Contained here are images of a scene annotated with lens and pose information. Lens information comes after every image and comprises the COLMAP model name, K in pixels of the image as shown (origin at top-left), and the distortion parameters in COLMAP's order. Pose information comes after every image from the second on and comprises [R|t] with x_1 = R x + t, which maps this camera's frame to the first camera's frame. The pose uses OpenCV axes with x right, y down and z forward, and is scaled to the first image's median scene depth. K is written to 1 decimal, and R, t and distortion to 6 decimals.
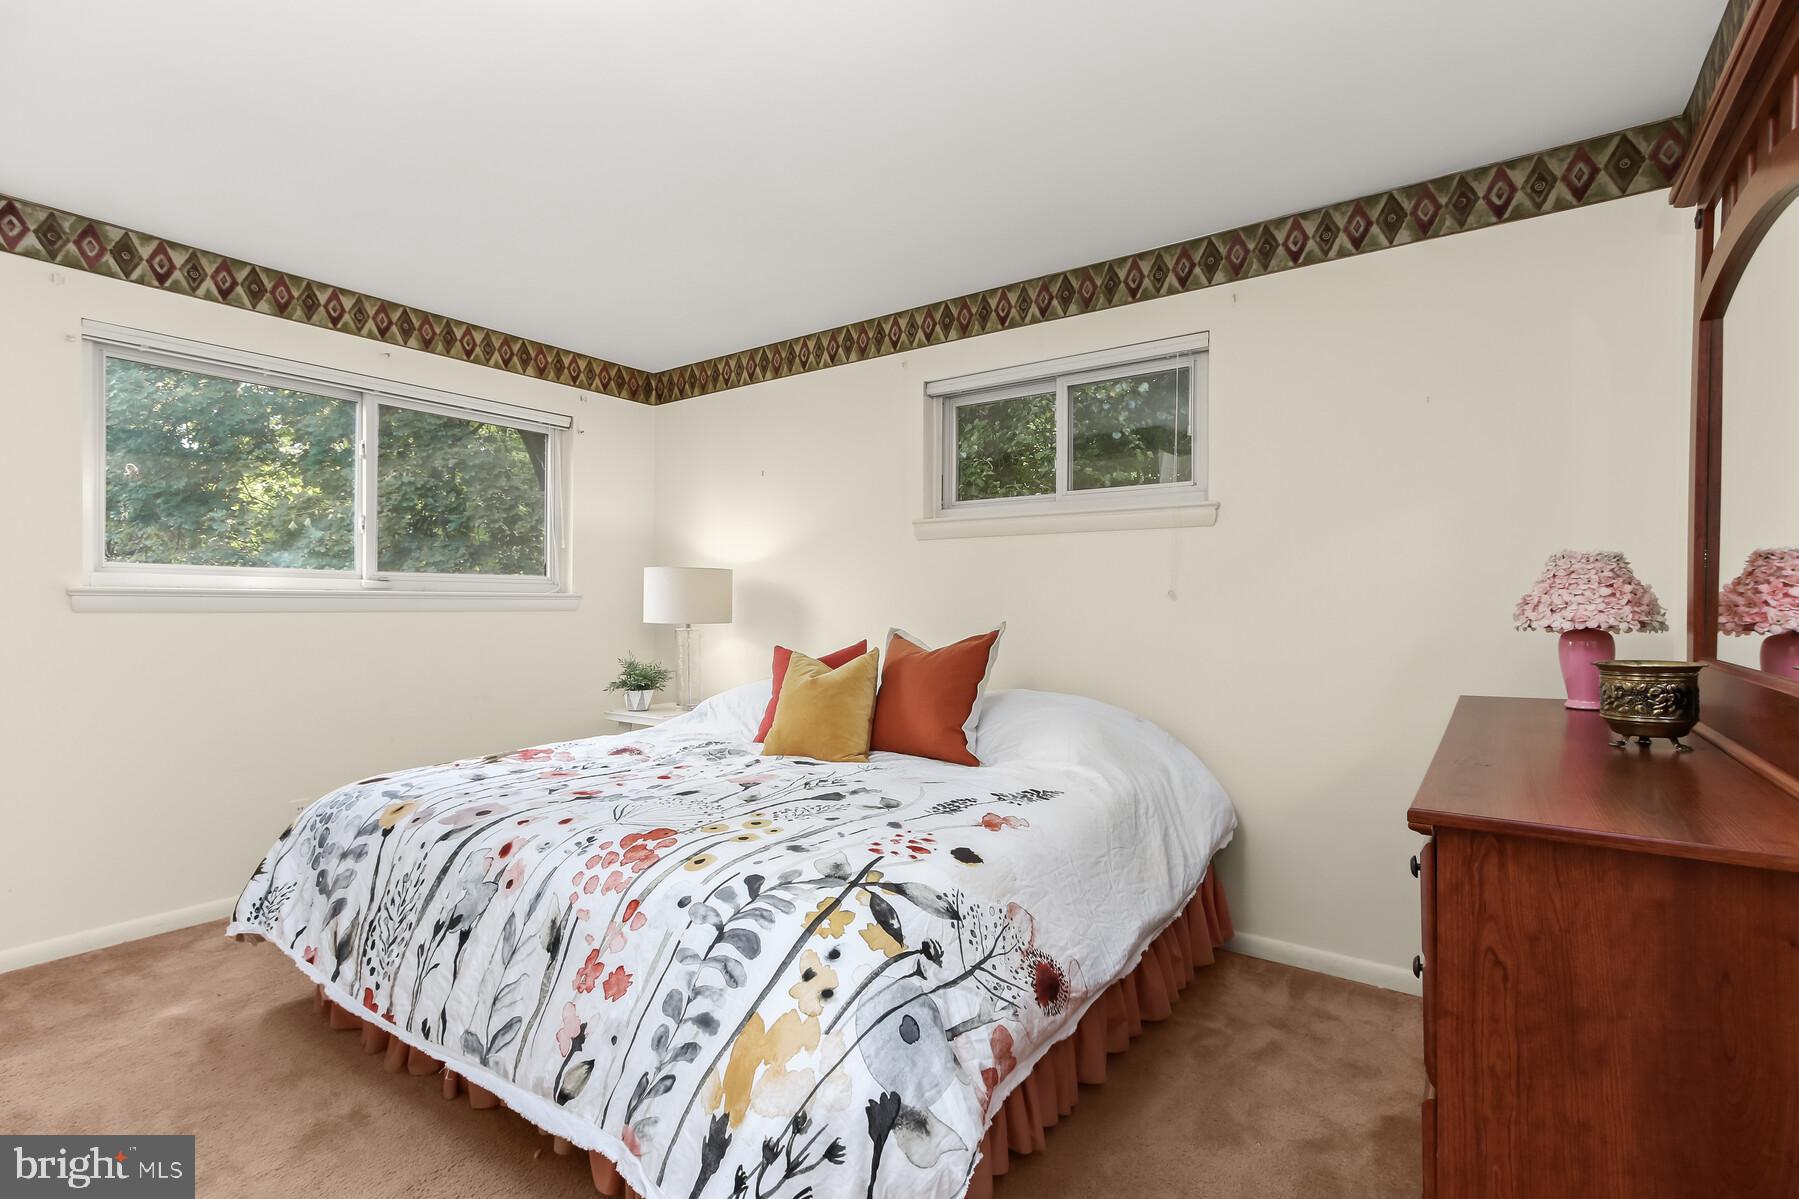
lens RADIAL K [[843.6, 0, 894.0], [0, 843.6, 625.6], [0, 0, 1]] dist [0.002269, 0.000034]
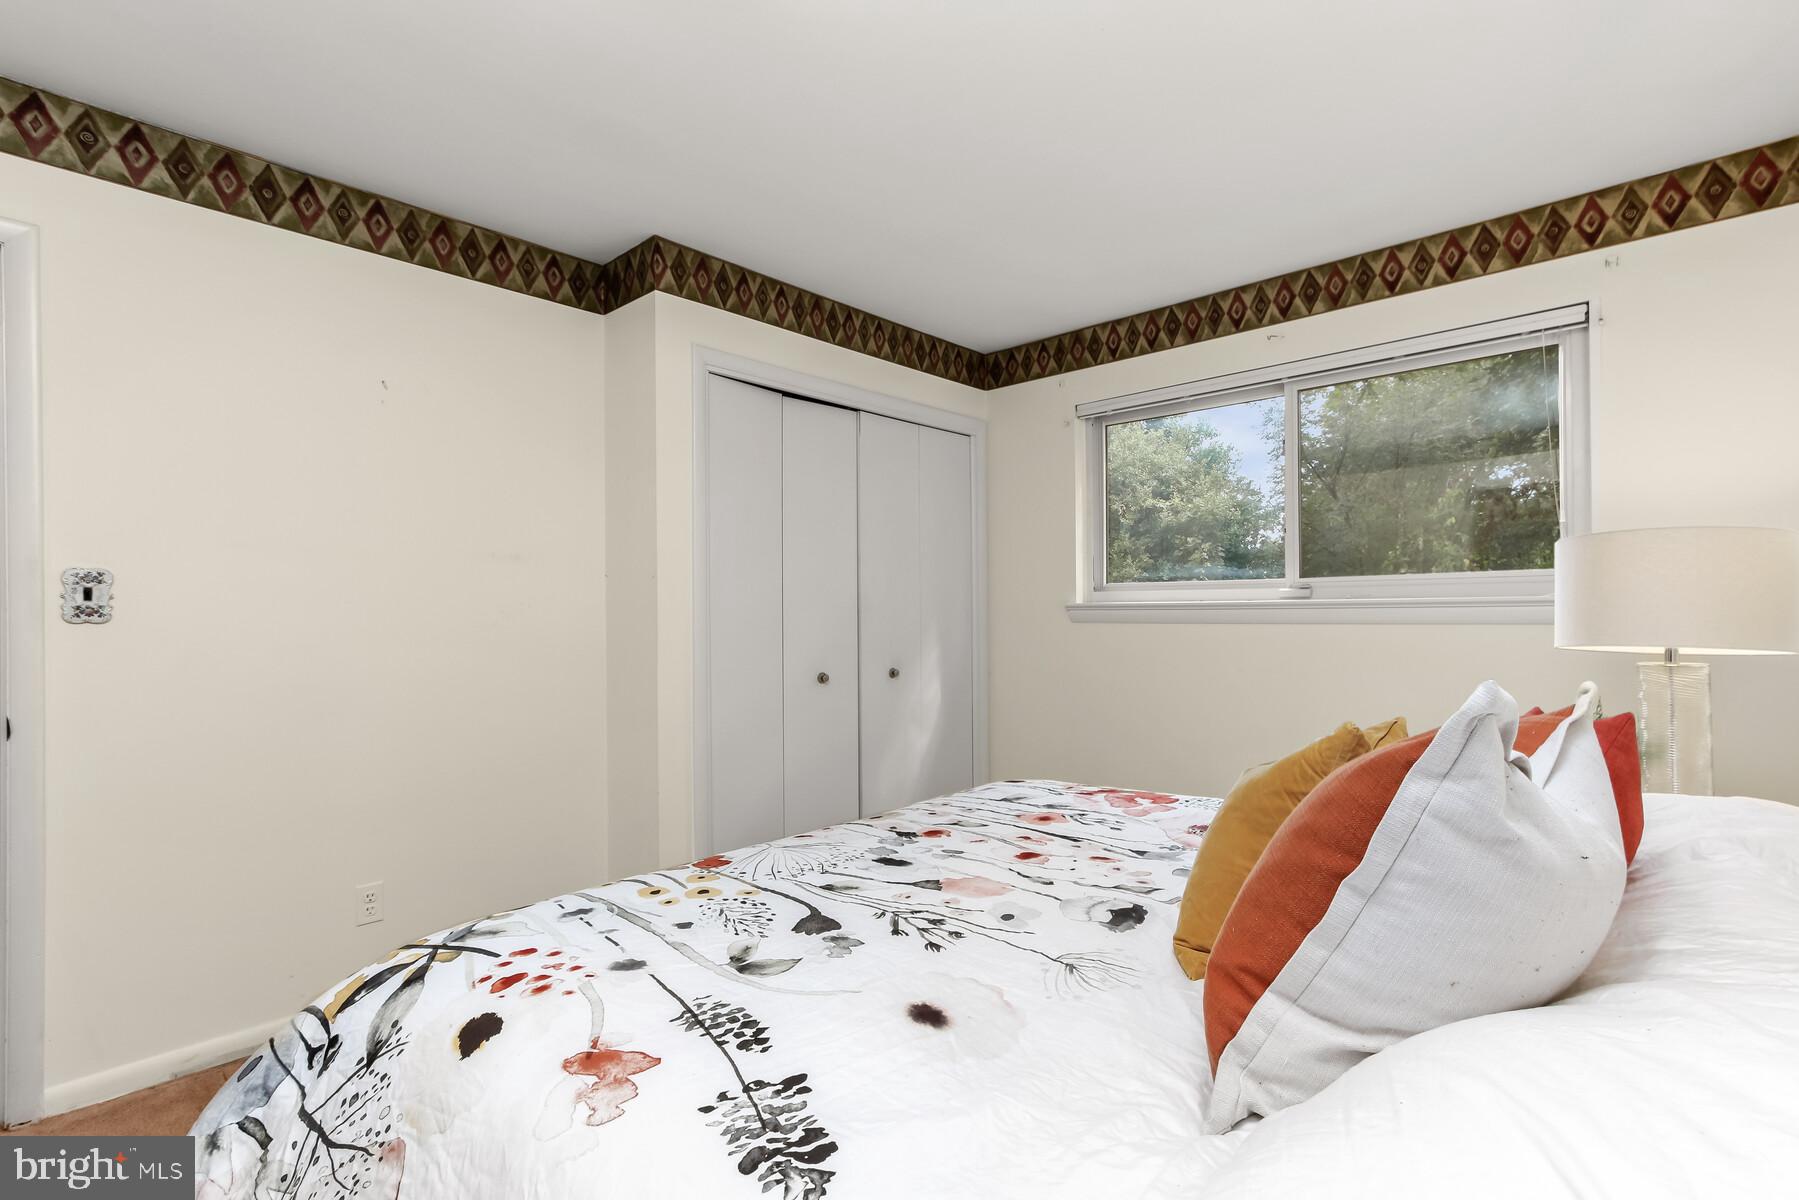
lens RADIAL K [[843.6, 0, 894.0], [0, 843.6, 626.1], [0, 0, 1]] dist [0.002269, 0.000034]
pose [[-0.126886, 0.007897, -0.991886, 0.637045], [-0.019798, 0.999749, 0.010492, -0.029618], [0.991720, 0.020969, -0.126698, 1.349582]]
